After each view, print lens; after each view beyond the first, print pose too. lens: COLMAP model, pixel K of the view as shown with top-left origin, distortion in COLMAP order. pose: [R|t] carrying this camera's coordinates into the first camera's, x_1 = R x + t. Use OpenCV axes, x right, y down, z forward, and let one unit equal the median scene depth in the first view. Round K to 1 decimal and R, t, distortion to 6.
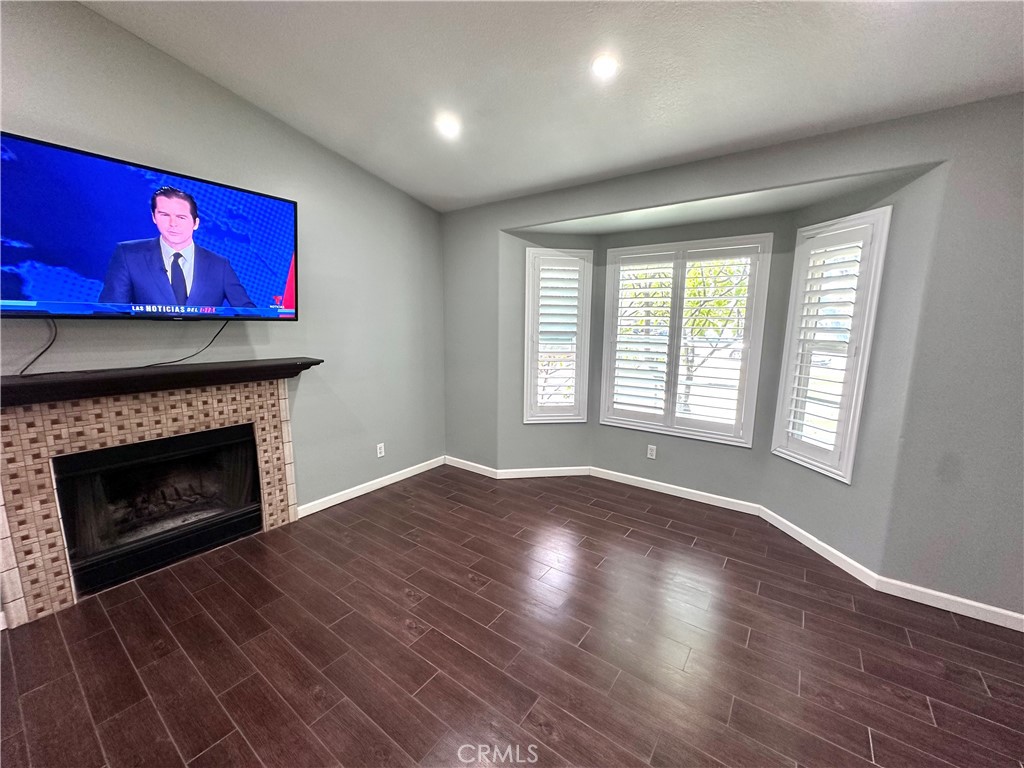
lens RADIAL K [[409.1, 0, 511.3], [0, 409.1, 388.9], [0, 0, 1]] dist [-0.001950, -0.000960]
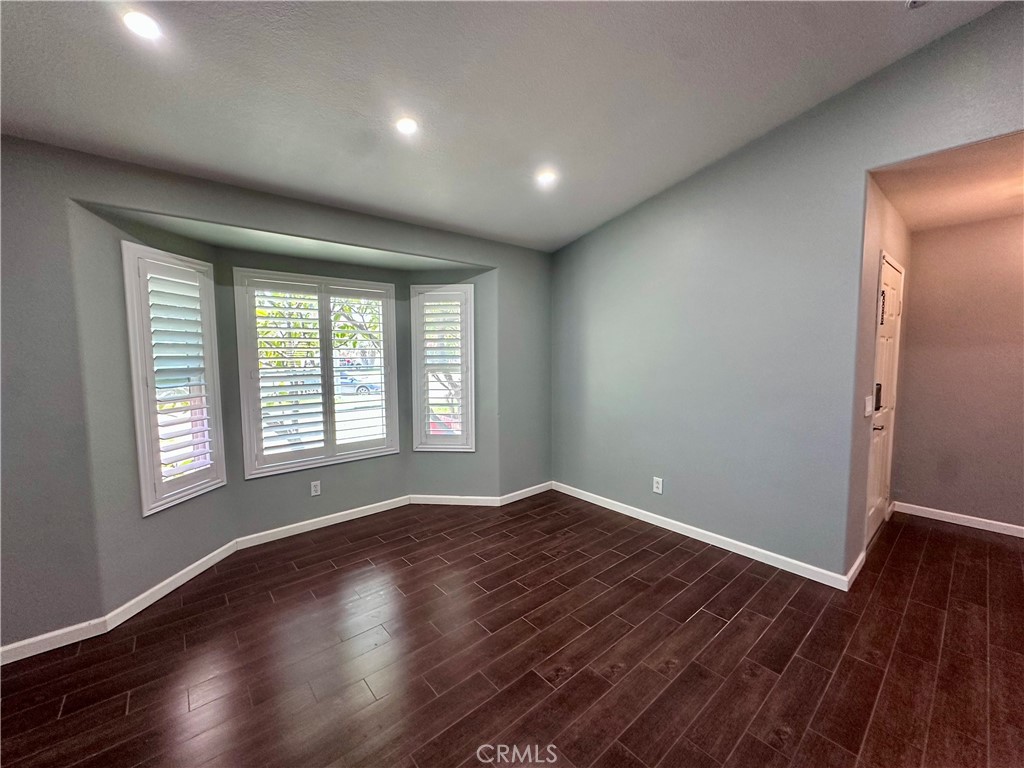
lens RADIAL K [[409.1, 0, 513.1], [0, 409.1, 387.7], [0, 0, 1]] dist [-0.001950, -0.000960]
pose [[0.227181, -0.095602, 0.969149, -0.496288], [0.168907, 0.983955, 0.057469, -0.058925], [-0.959093, 0.150640, 0.239684, 0.323412]]
